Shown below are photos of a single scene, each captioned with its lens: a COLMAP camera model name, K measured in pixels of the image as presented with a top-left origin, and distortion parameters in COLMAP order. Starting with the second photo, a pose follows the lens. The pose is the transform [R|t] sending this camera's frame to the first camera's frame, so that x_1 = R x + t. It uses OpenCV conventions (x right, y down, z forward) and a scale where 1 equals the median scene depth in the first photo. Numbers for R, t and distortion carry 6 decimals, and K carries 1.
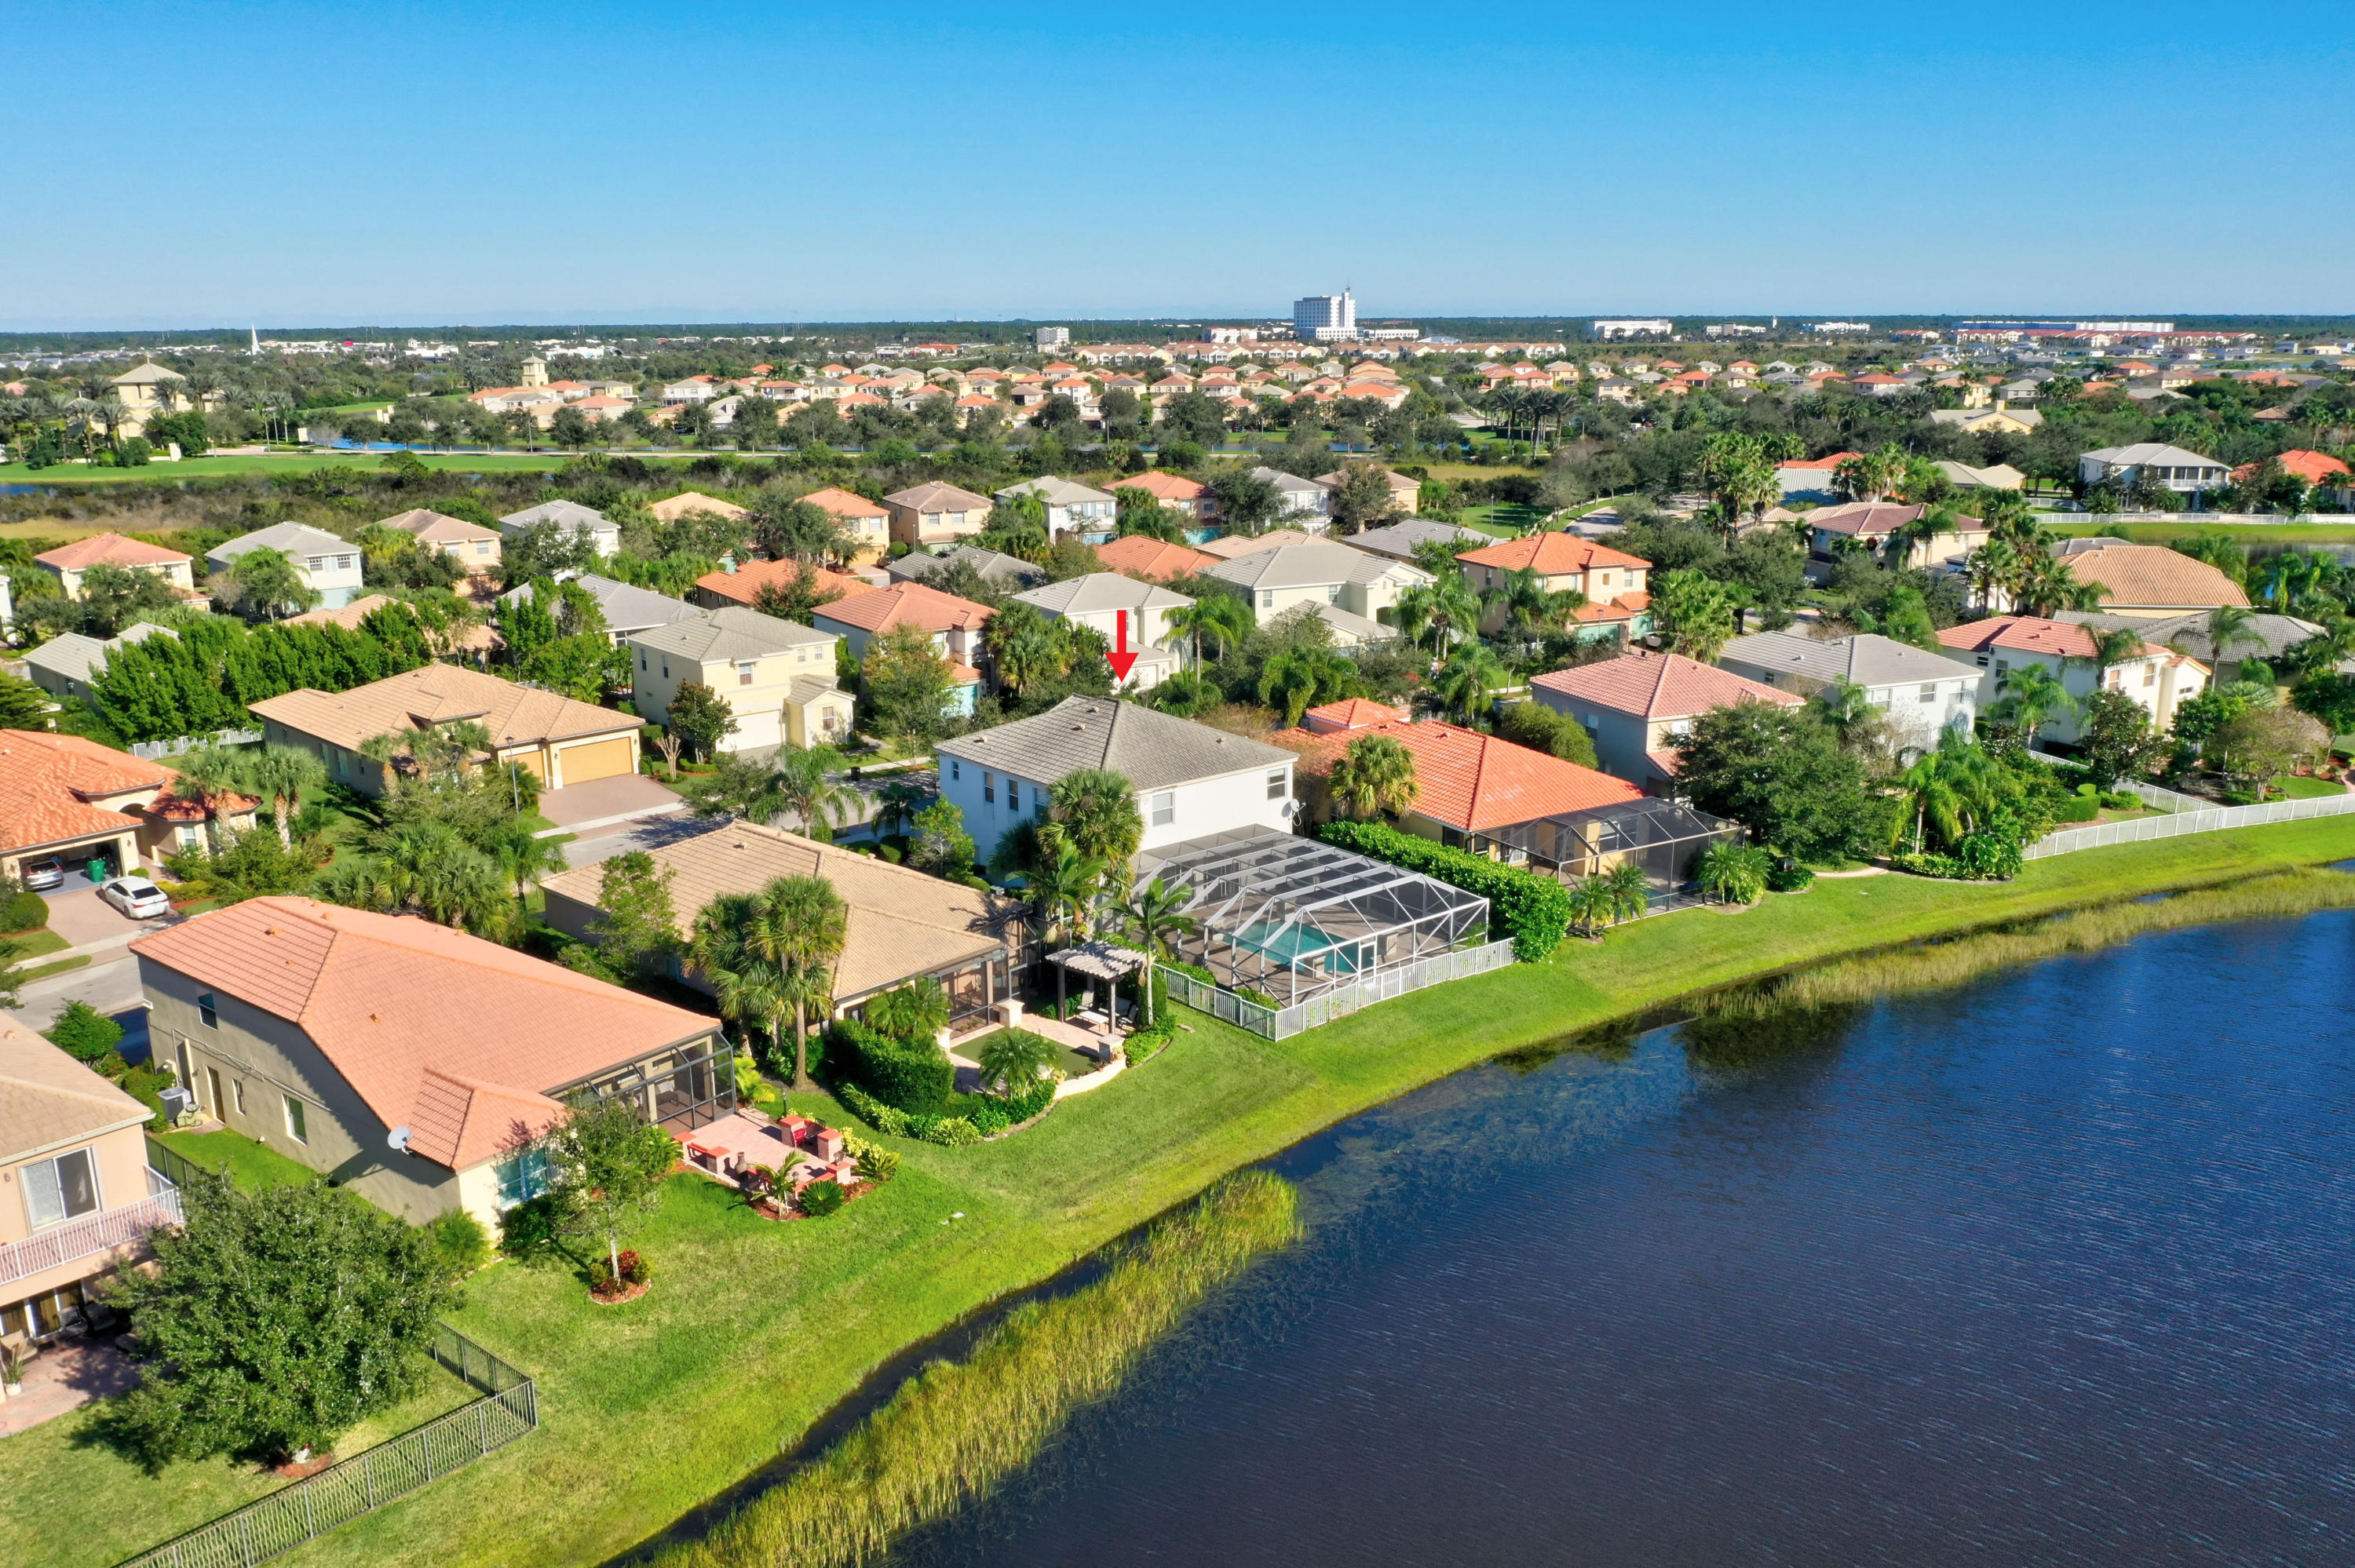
lens RADIAL K [[1850.9, 0, 1179.6], [0, 1850.9, 693.0], [0, 0, 1]] dist [-0.025743, -0.007641]
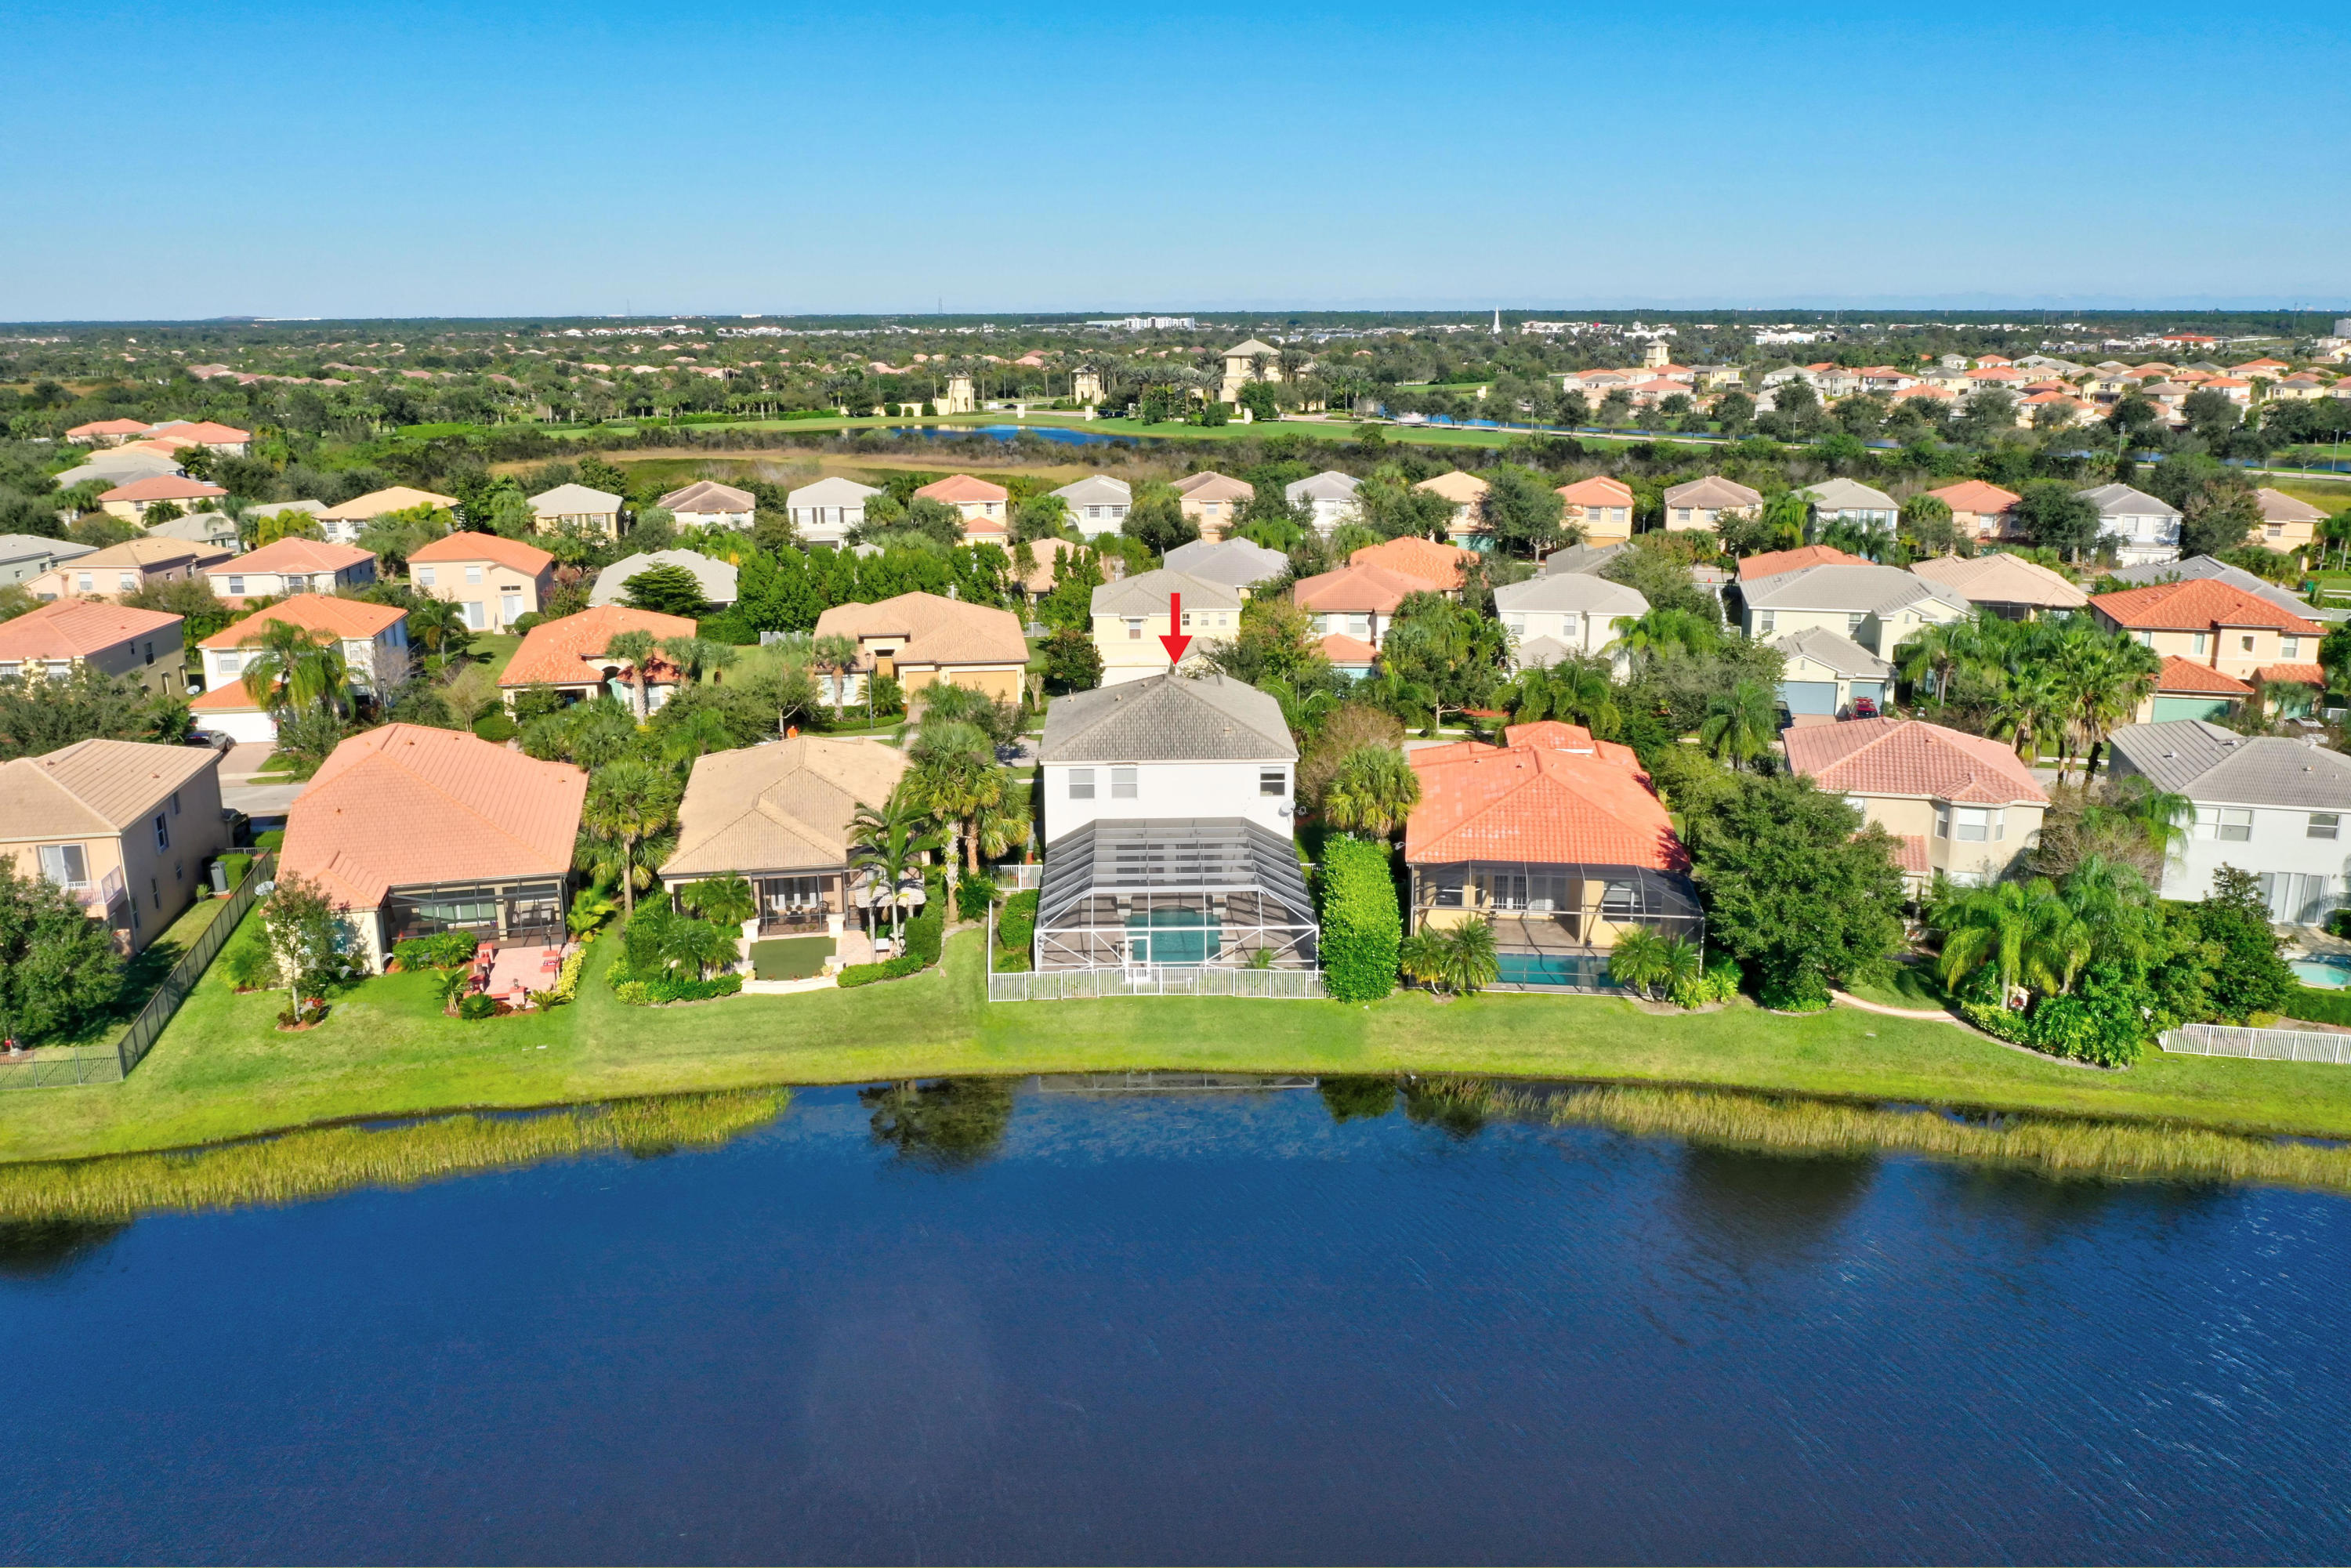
lens RADIAL K [[1847.9, 0, 1177.6], [0, 1847.9, 693.2], [0, 0, 1]] dist [-0.025743, -0.007641]
pose [[0.786550, 0.128365, -0.604038, 0.158326], [-0.123150, 0.991114, 0.050264, -0.010775], [0.605123, 0.034852, 0.795369, 0.048118]]
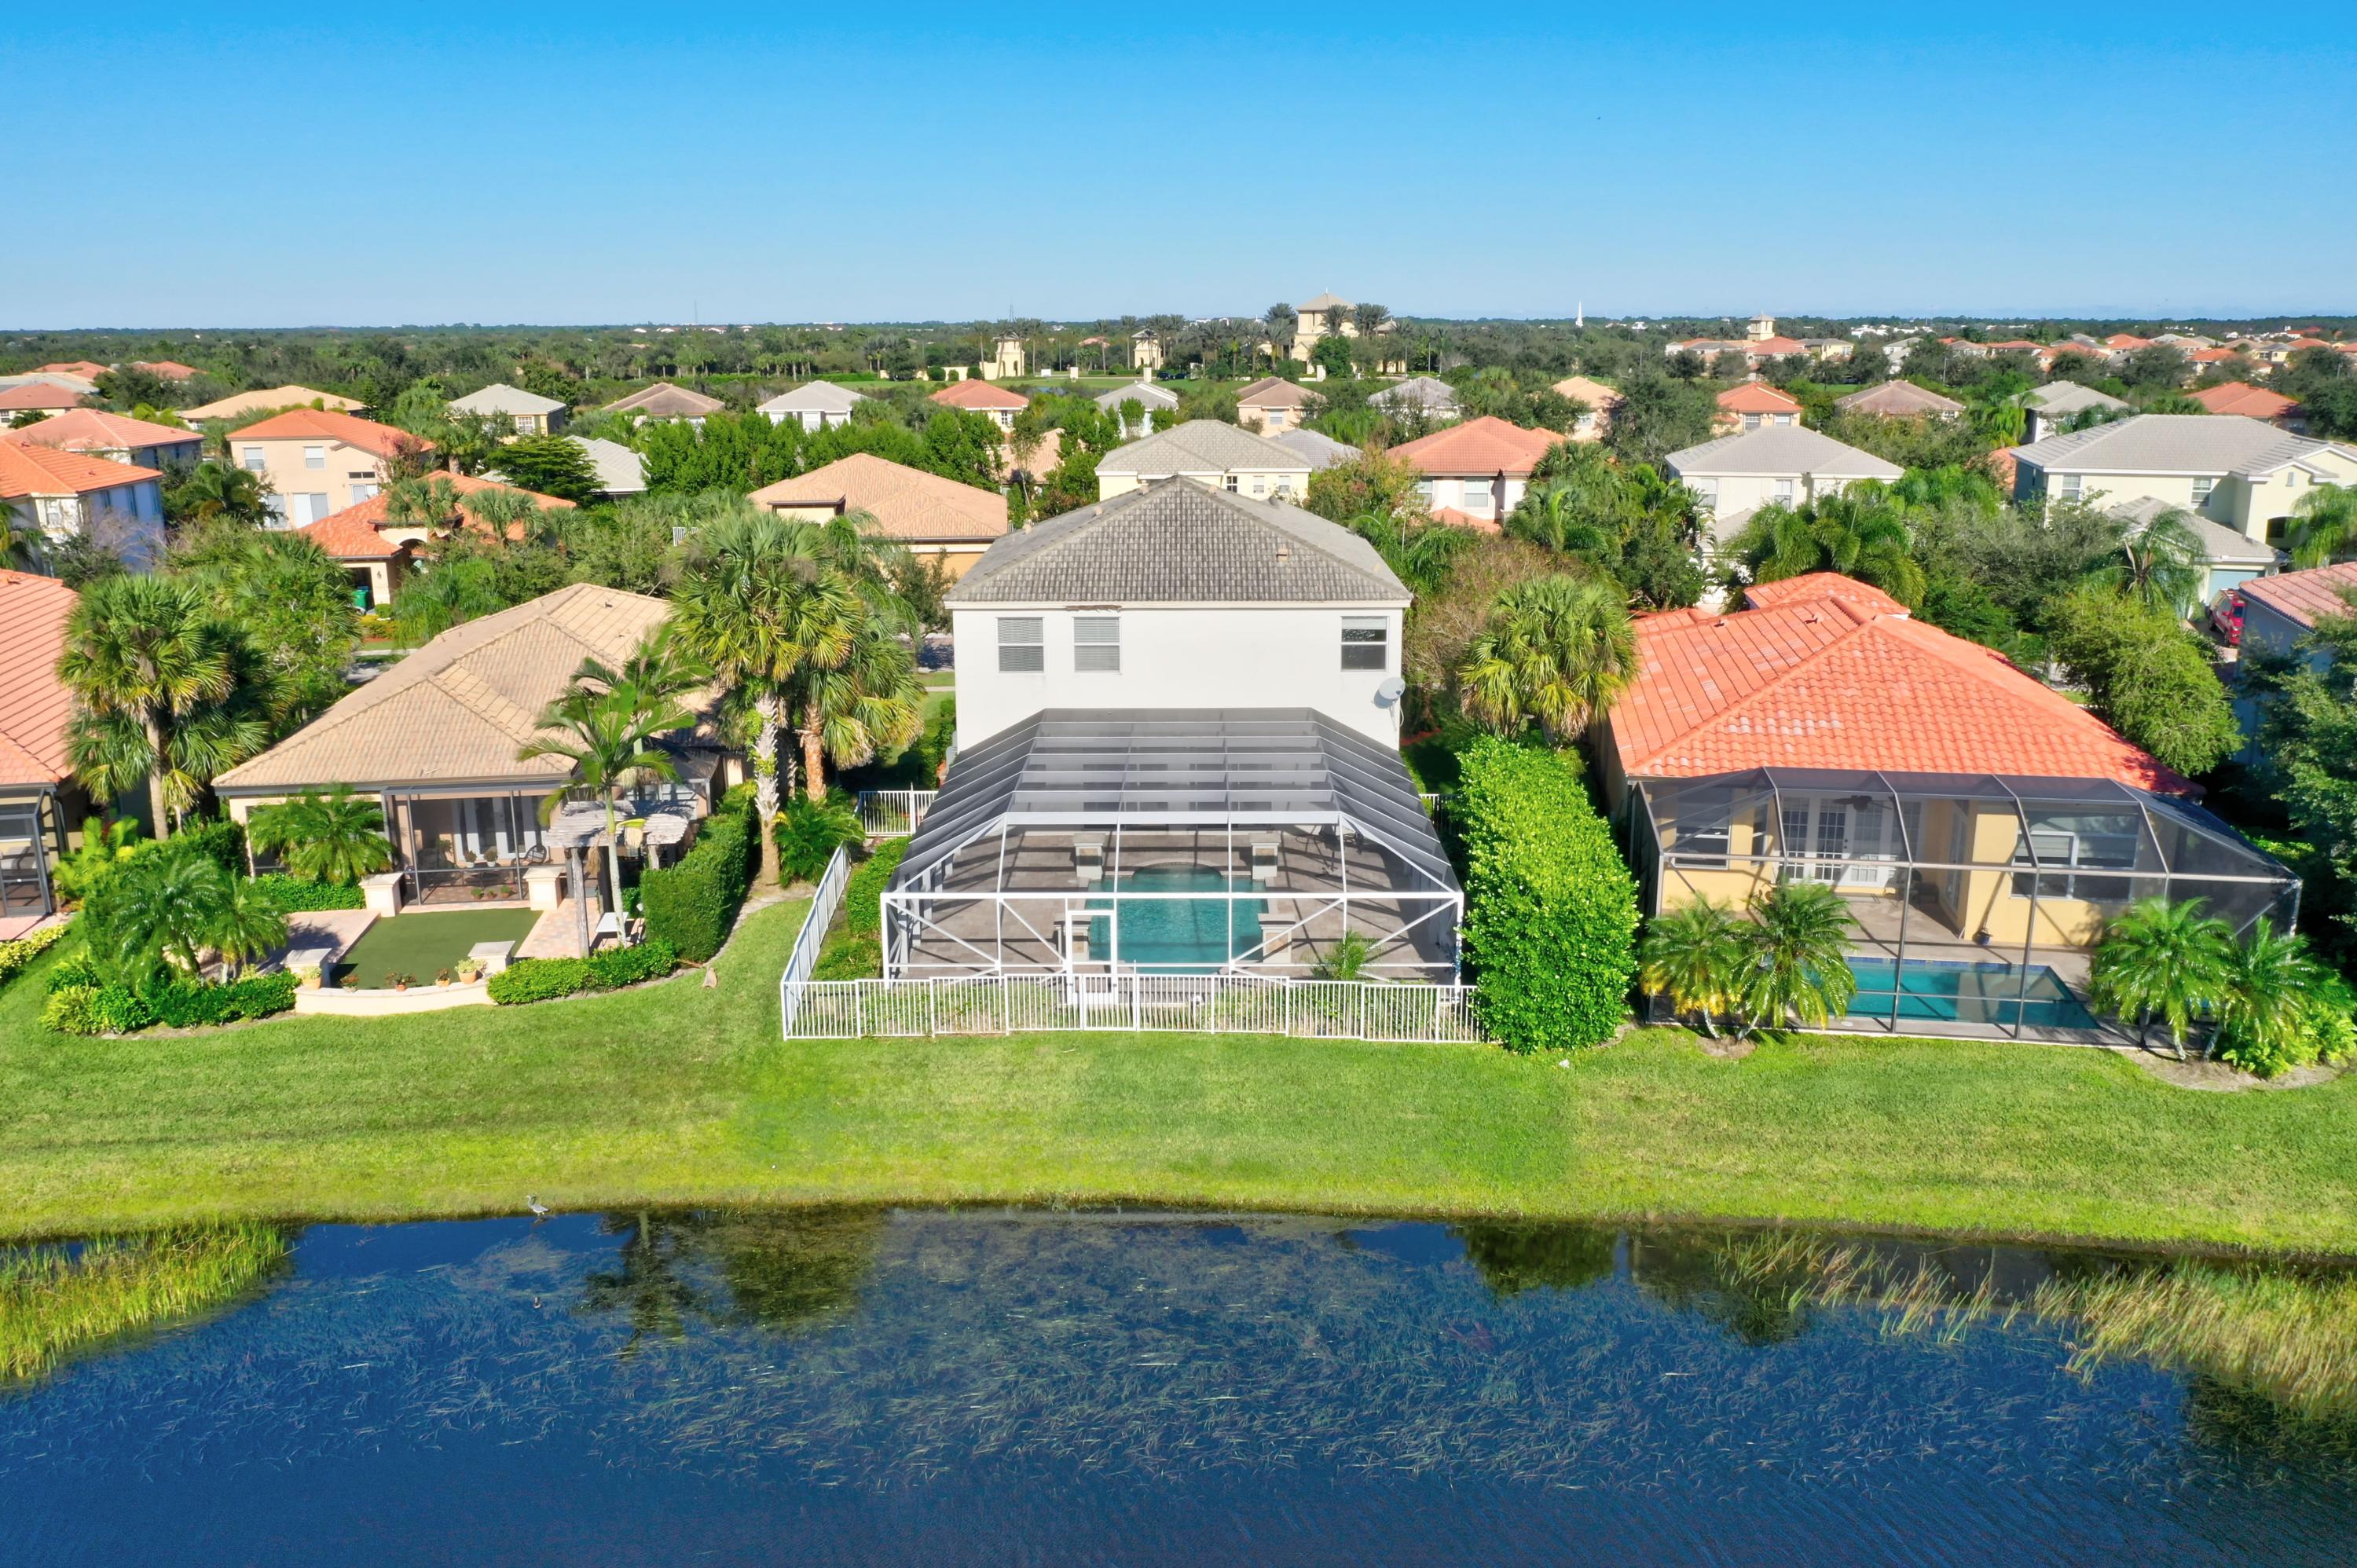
lens RADIAL K [[1852.6, 0, 1180.6], [0, 1852.6, 692.9], [0, 0, 1]] dist [-0.025743, -0.007641]
pose [[0.762988, 0.130363, -0.633131, 0.094768], [-0.129813, 0.990401, 0.047489, 0.011704], [0.633244, 0.045955, 0.772586, 0.142453]]
